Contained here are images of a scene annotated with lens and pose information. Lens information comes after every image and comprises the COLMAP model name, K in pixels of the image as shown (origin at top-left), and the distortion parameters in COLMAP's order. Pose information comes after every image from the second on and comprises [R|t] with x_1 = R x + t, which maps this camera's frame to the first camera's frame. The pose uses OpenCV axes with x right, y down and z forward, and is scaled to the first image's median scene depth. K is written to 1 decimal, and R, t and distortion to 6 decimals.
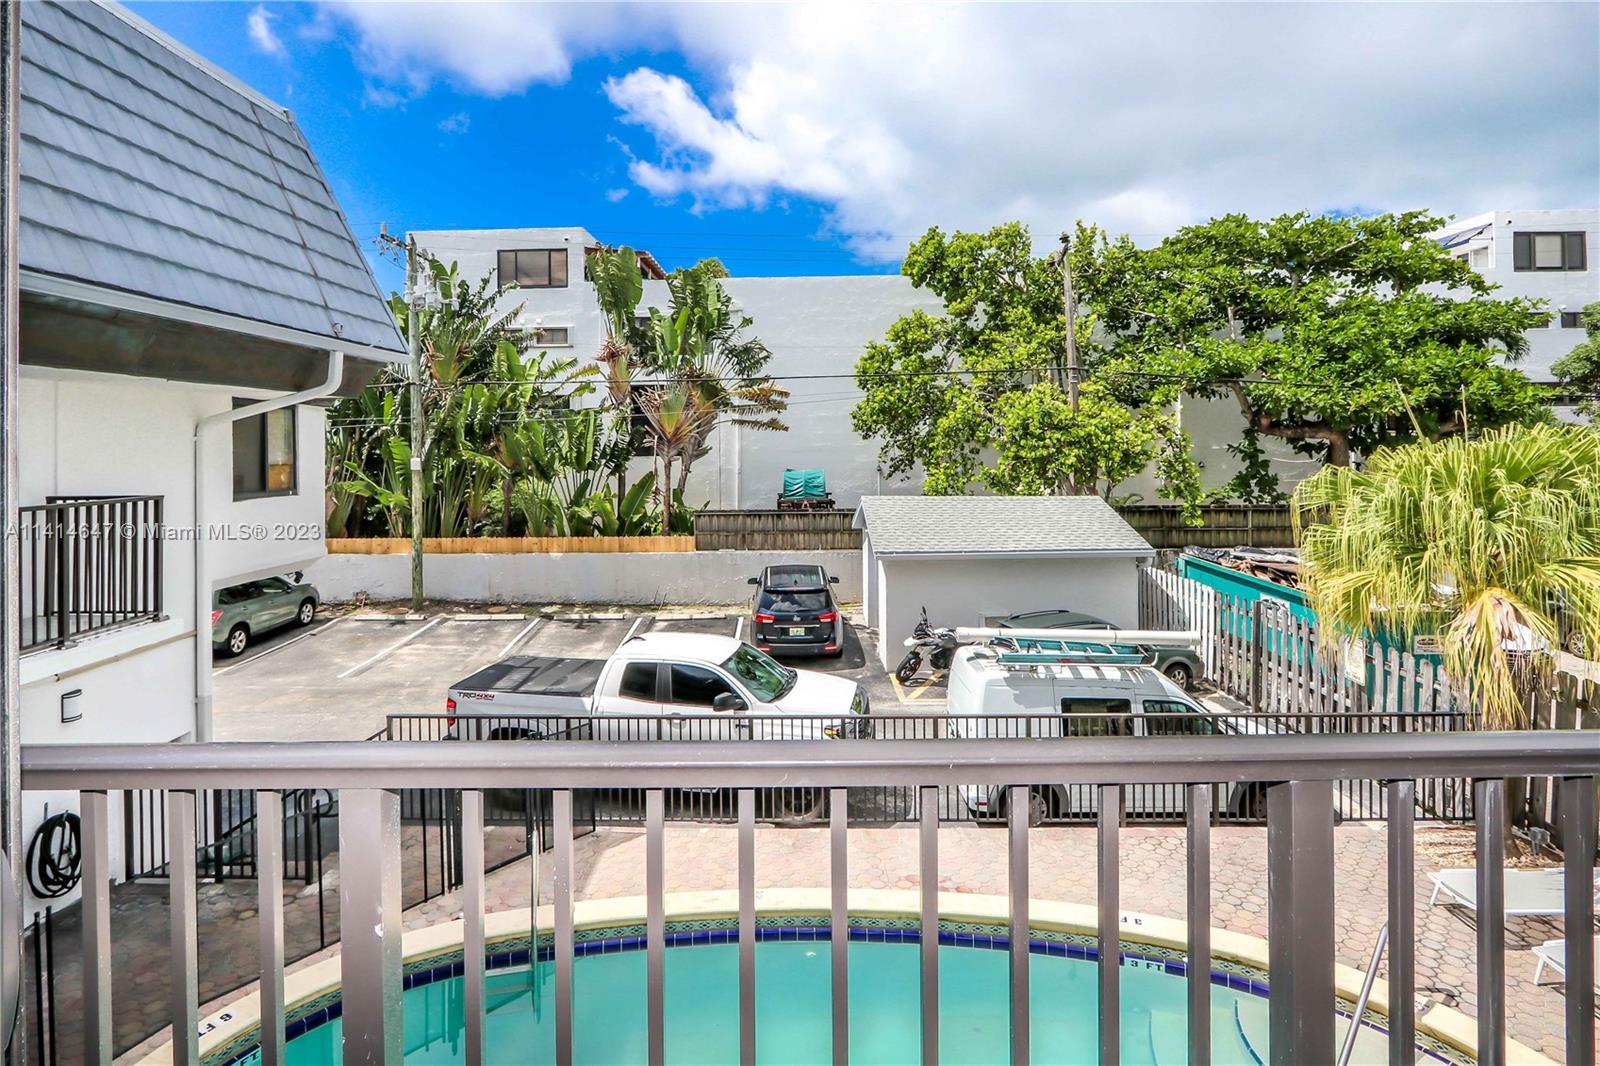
lens RADIAL K [[754.1, 0, 765.2], [0, 754.1, 431.2], [0, 0, 1]] dist [-0.010107, 0.000296]
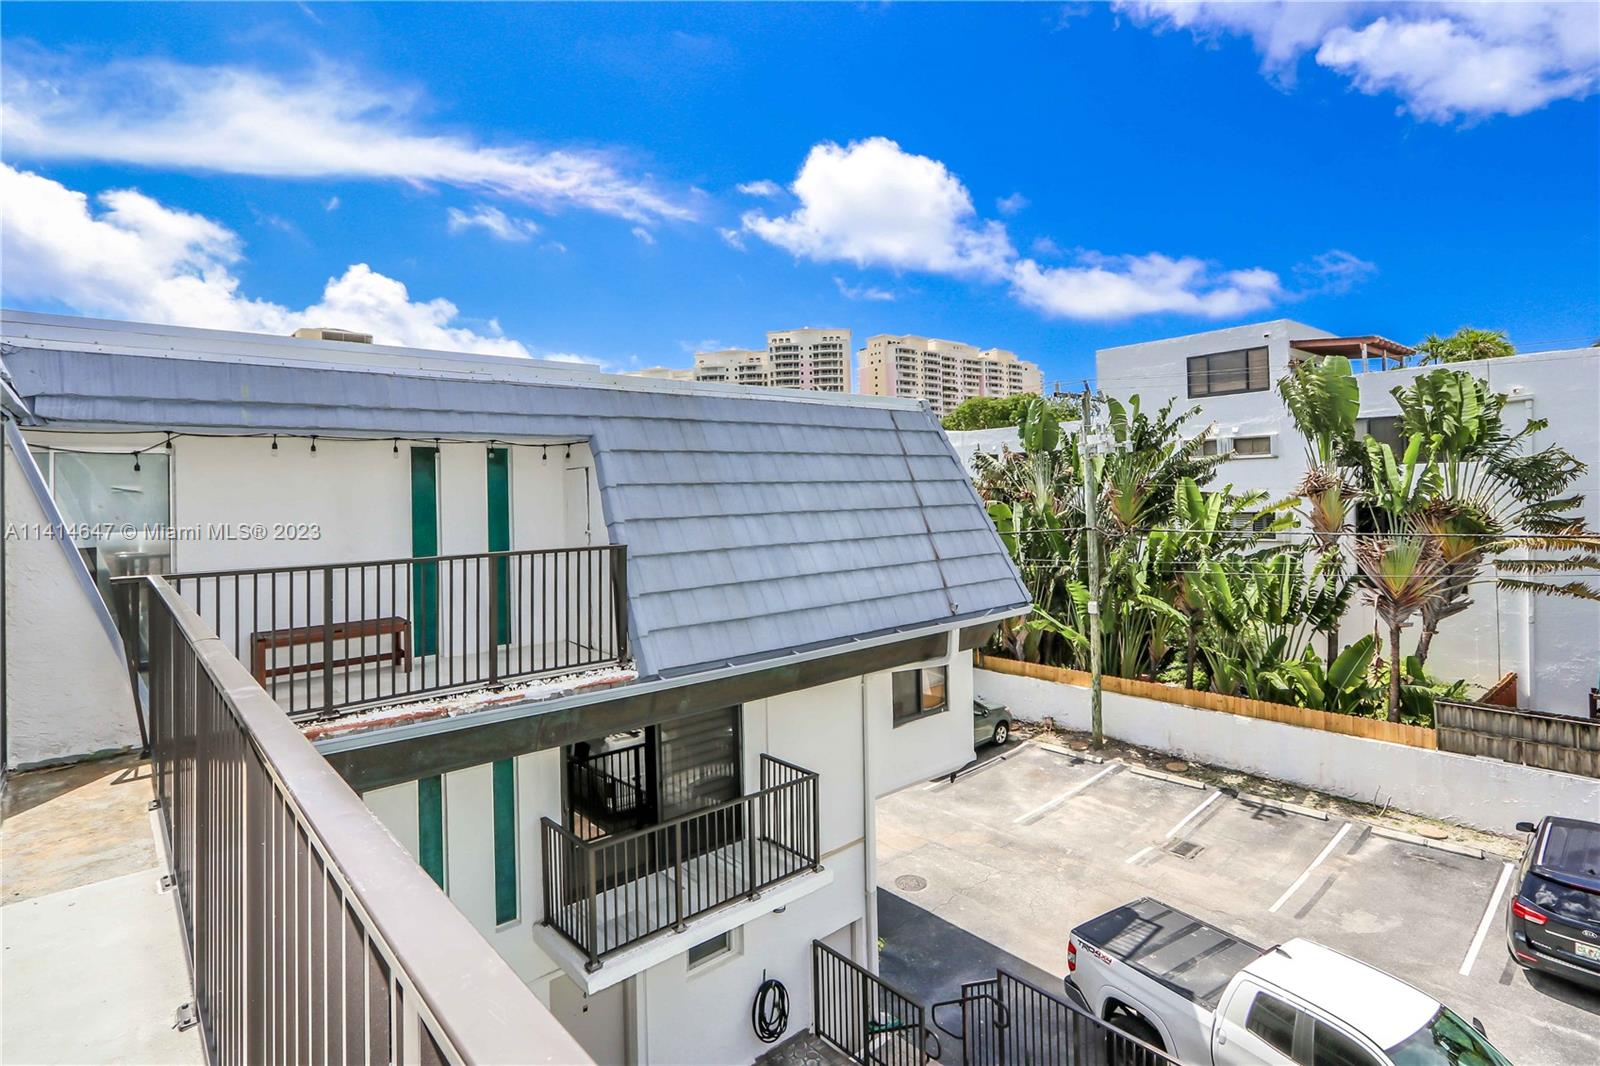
lens RADIAL K [[770.0, 0, 840.5], [0, 770.0, 473.9], [0, 0, 1]] dist [-0.024309, 0.000635]
pose [[0.683635, -0.011236, -0.729737, 0.065832], [0.013559, 0.999904, -0.002693, -0.149340], [0.729698, -0.008053, 0.683722, 0.047005]]
